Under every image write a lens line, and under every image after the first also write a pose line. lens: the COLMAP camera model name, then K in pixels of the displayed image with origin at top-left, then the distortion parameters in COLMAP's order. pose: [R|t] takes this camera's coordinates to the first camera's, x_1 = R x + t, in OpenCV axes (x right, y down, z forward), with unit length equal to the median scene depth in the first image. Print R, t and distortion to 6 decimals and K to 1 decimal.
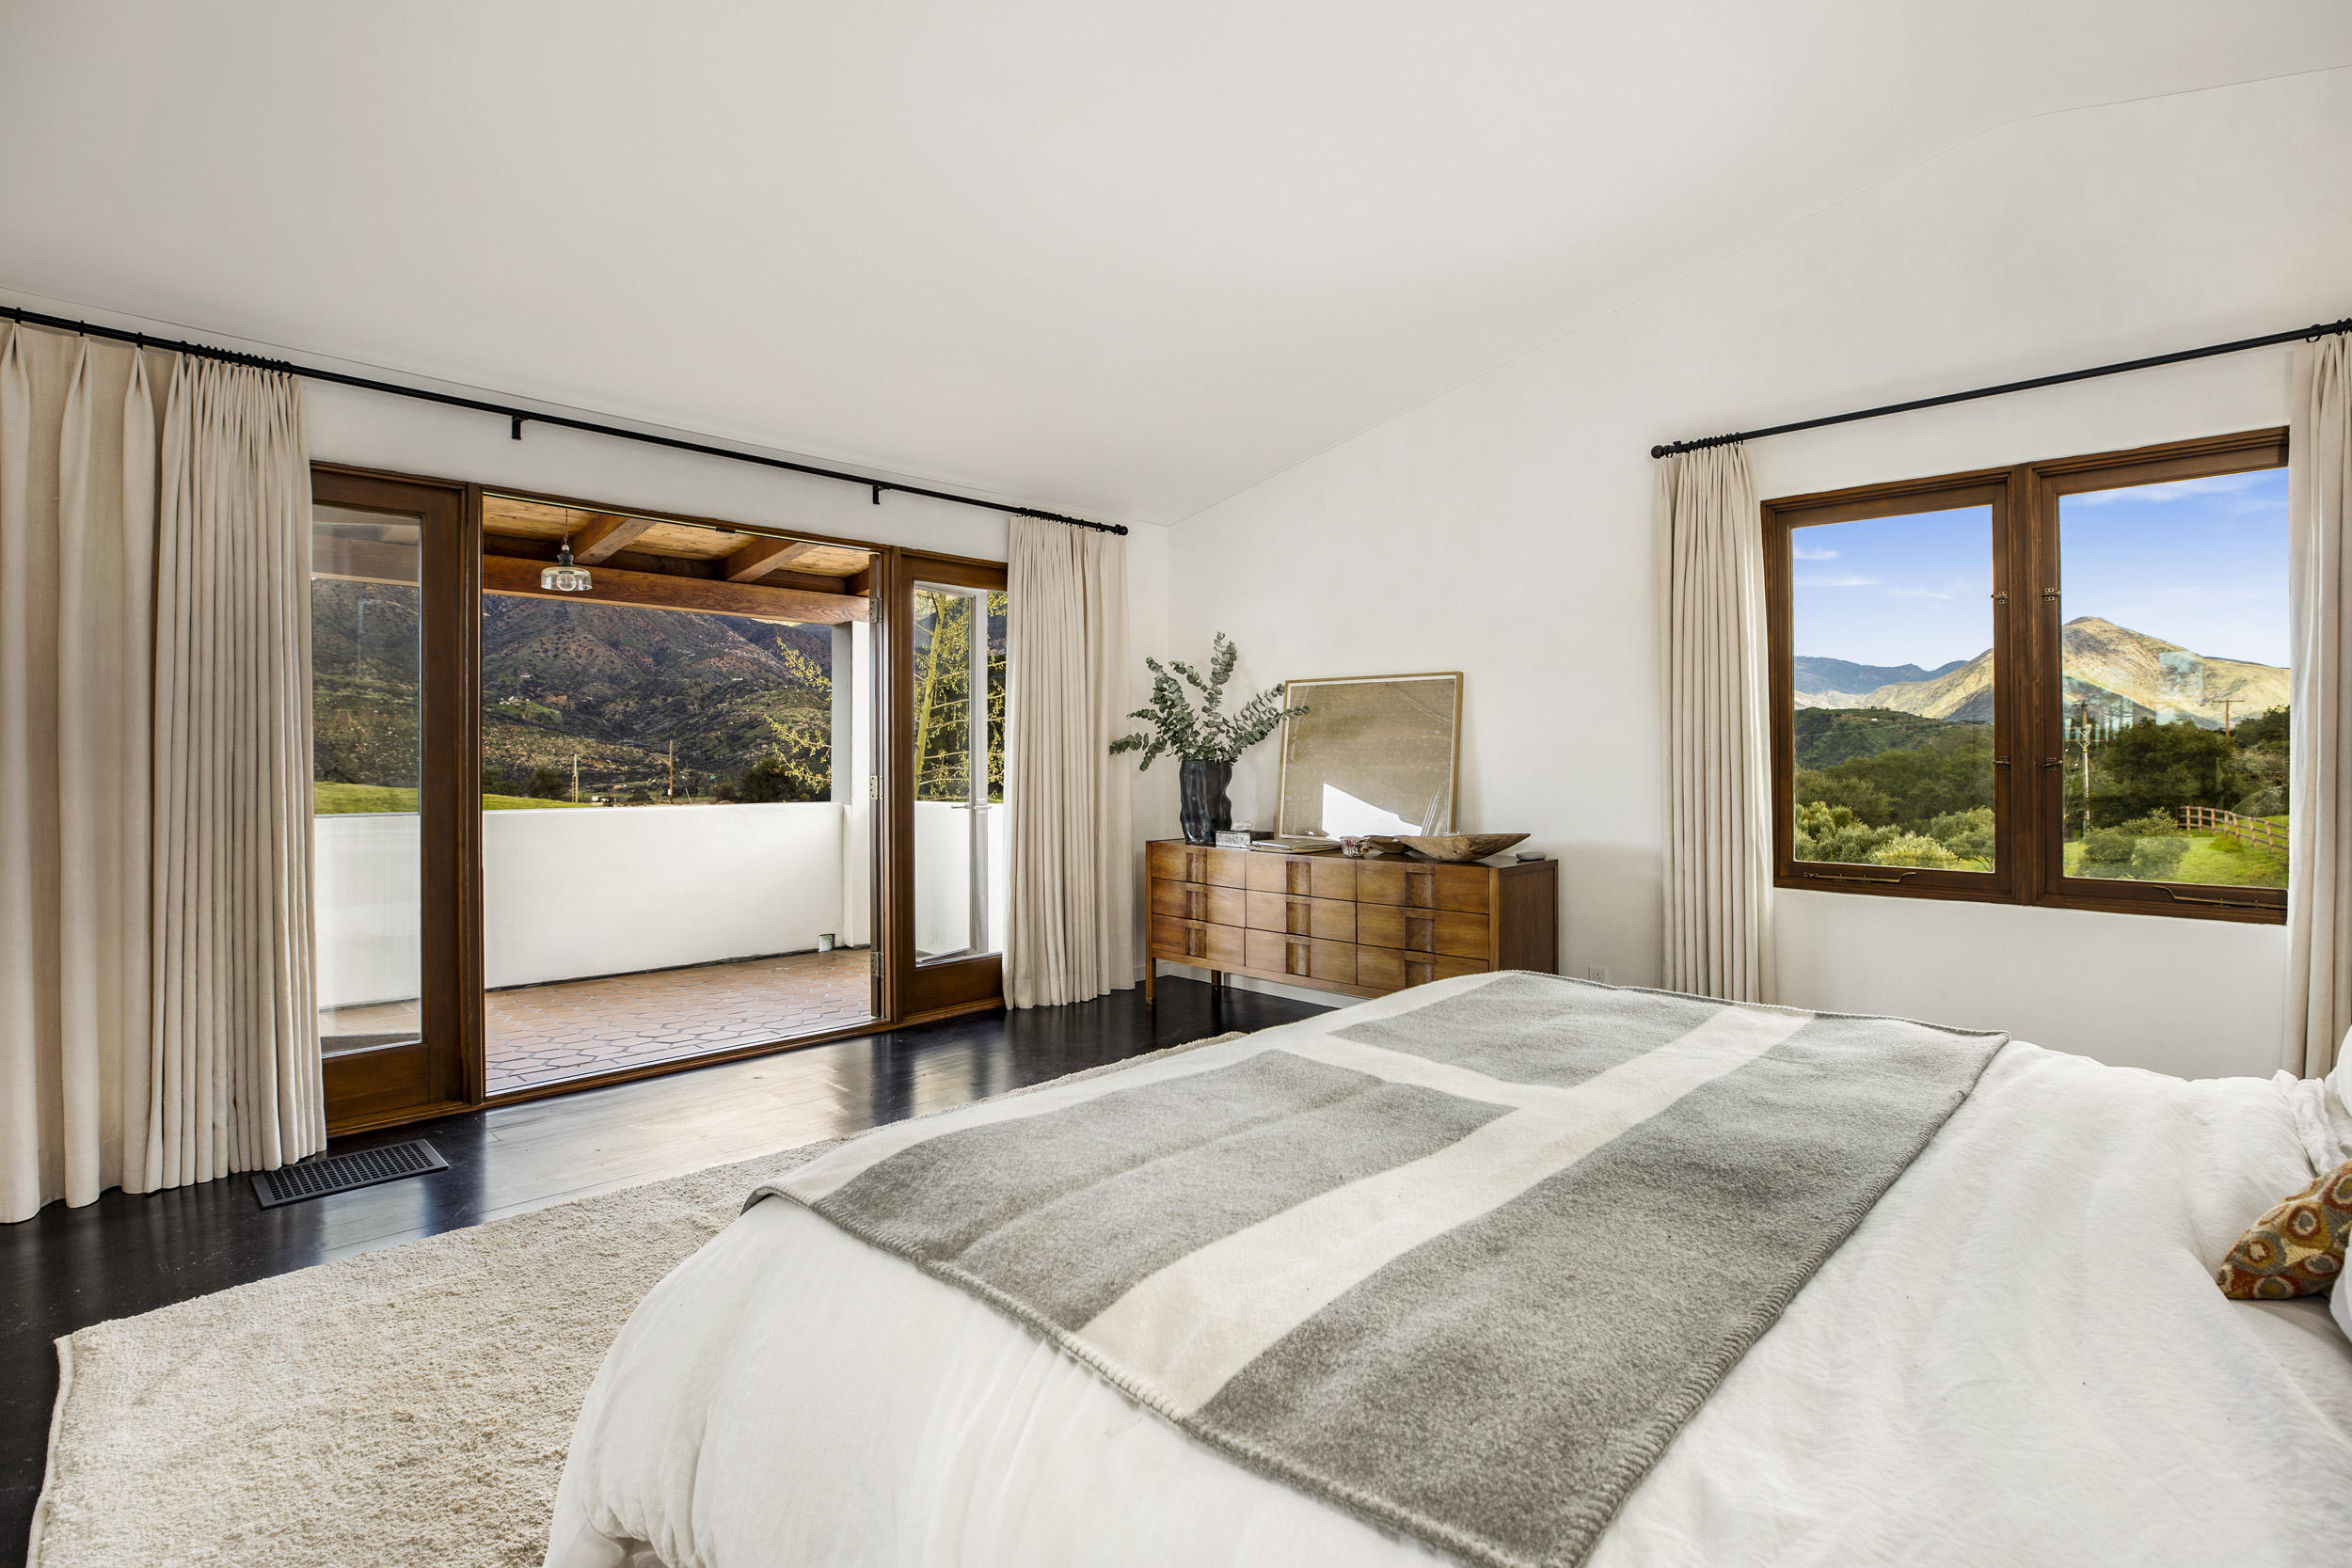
lens RADIAL K [[1136.7, 0, 1158.9], [0, 1136.7, 782.8], [0, 0, 1]] dist [-0.039787, 0.005391]
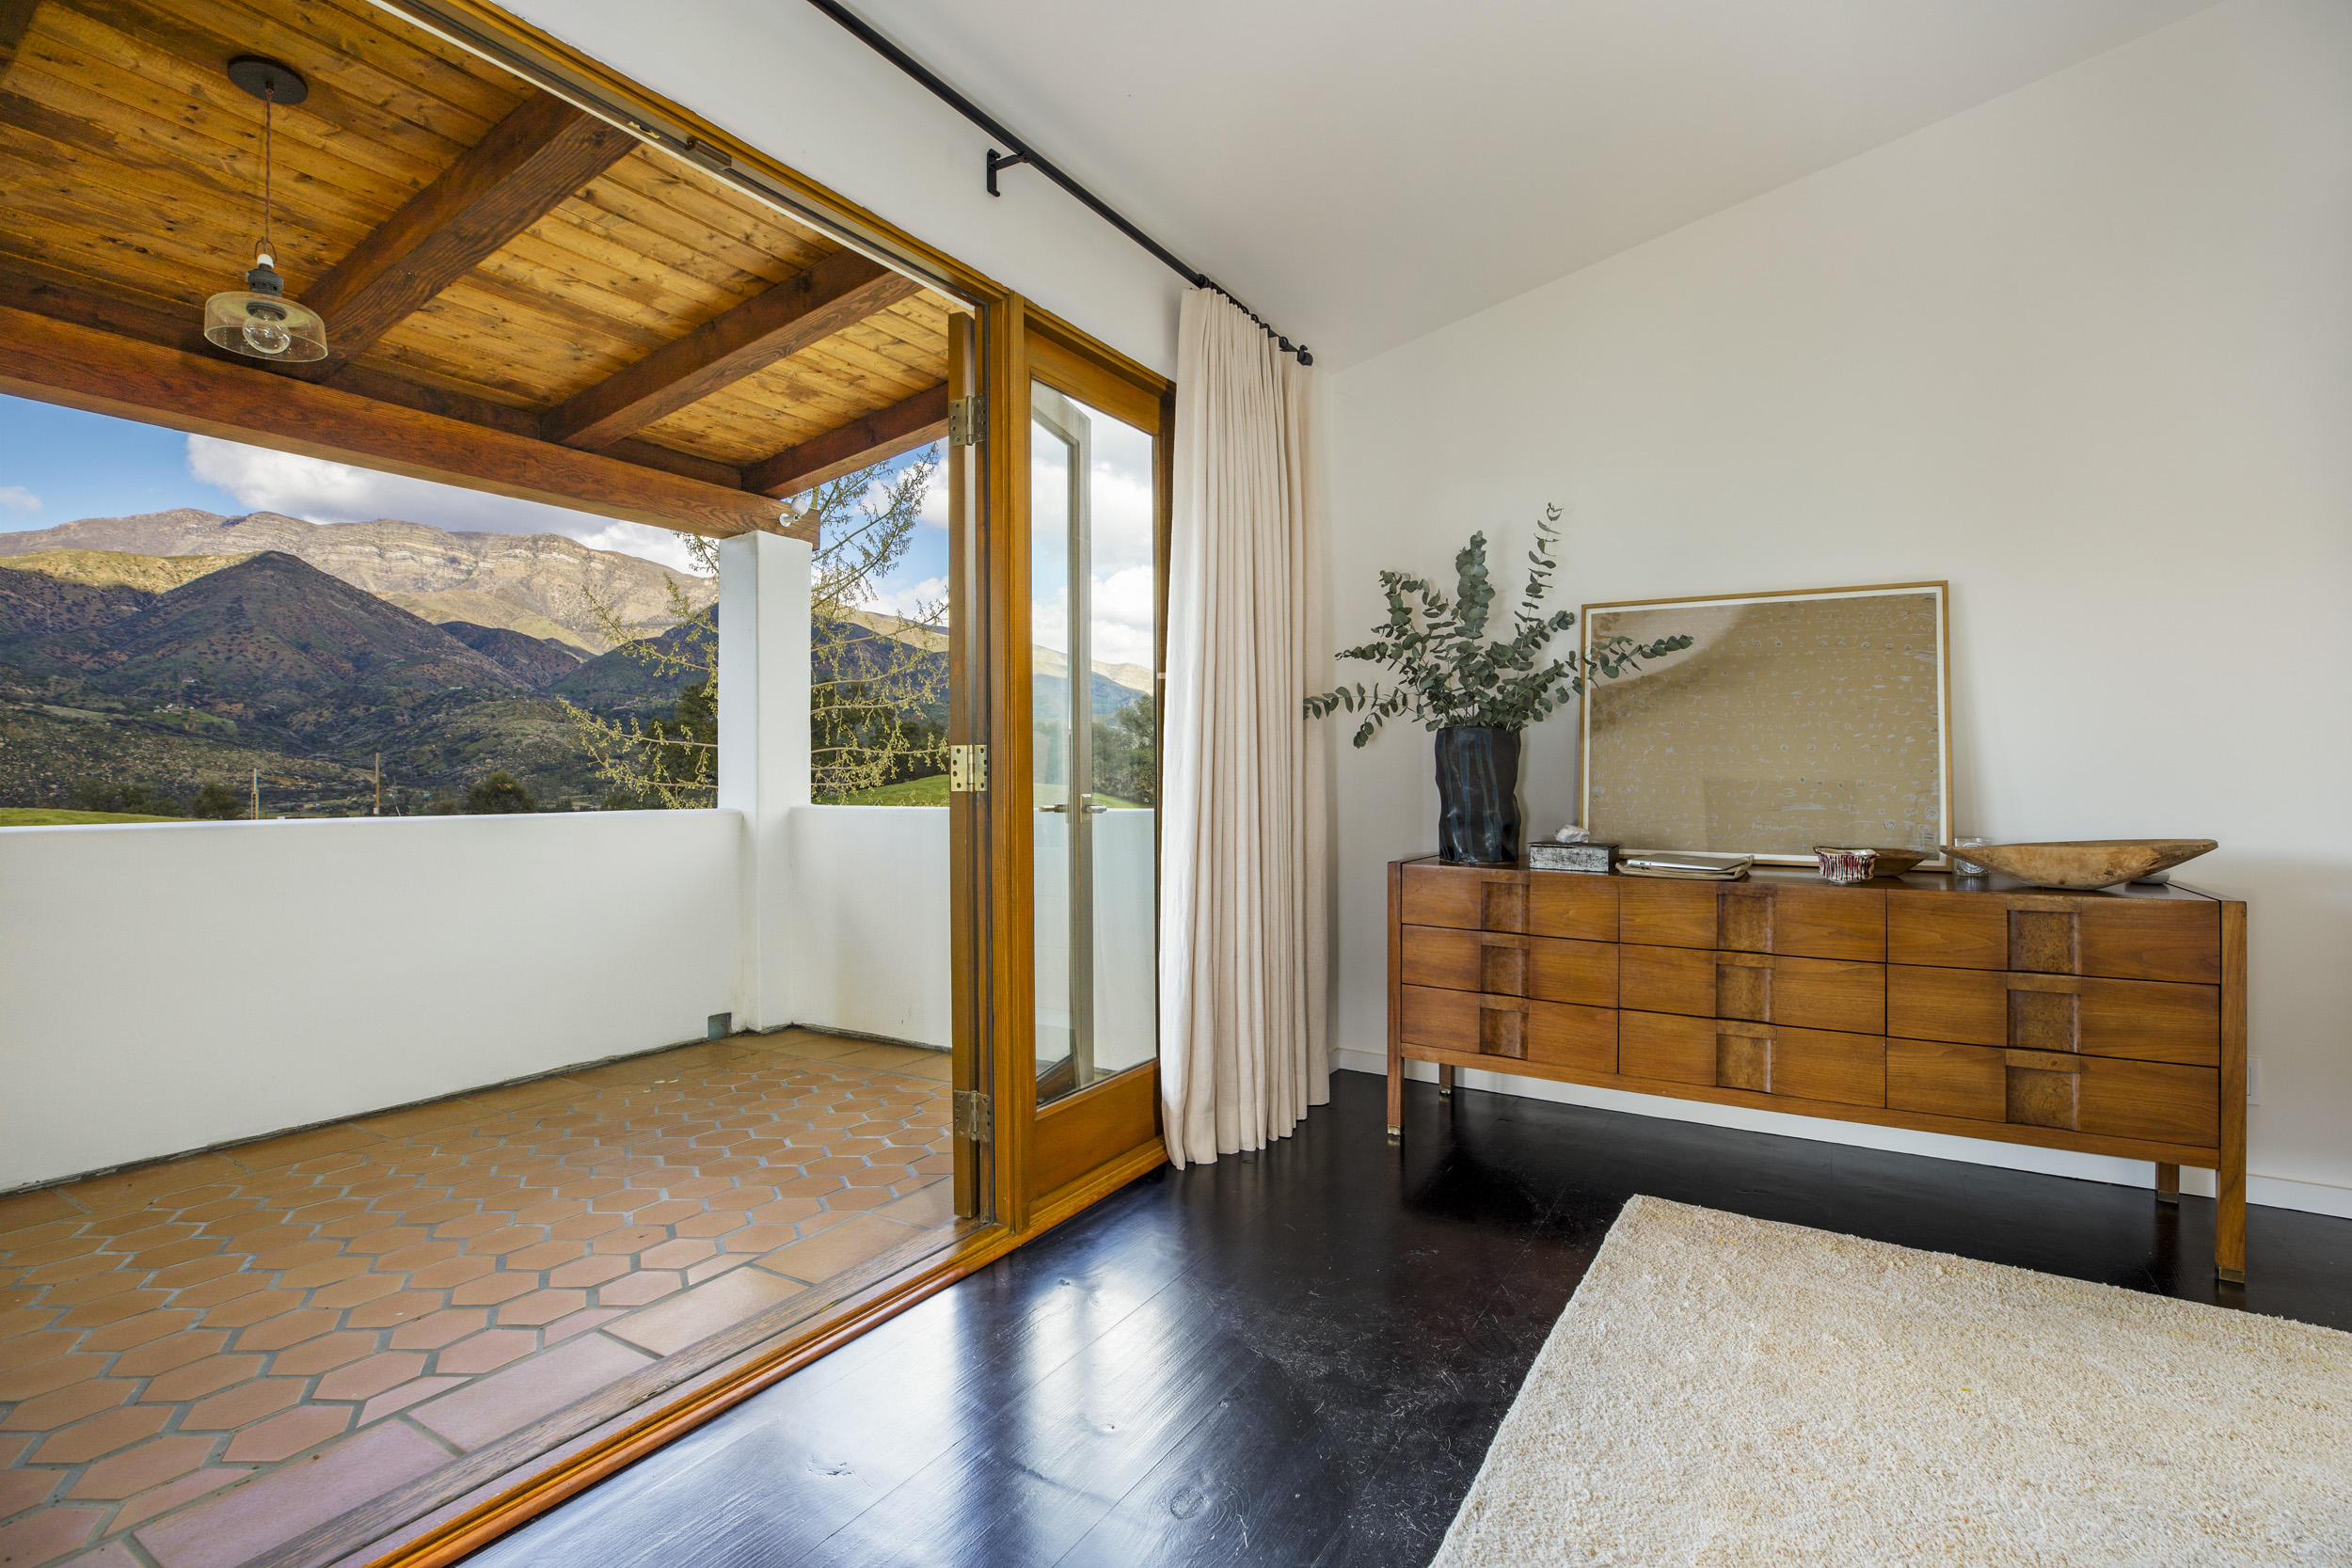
lens RADIAL K [[1136.7, 0, 1185.0], [0, 1136.7, 792.4], [0, 0, 1]] dist [-0.039787, 0.005391]
pose [[0.975786, -0.003700, 0.218695, -0.233448], [0.004989, 0.999973, -0.005341, 0.016406], [-0.218670, 0.006302, 0.975779, 0.422843]]
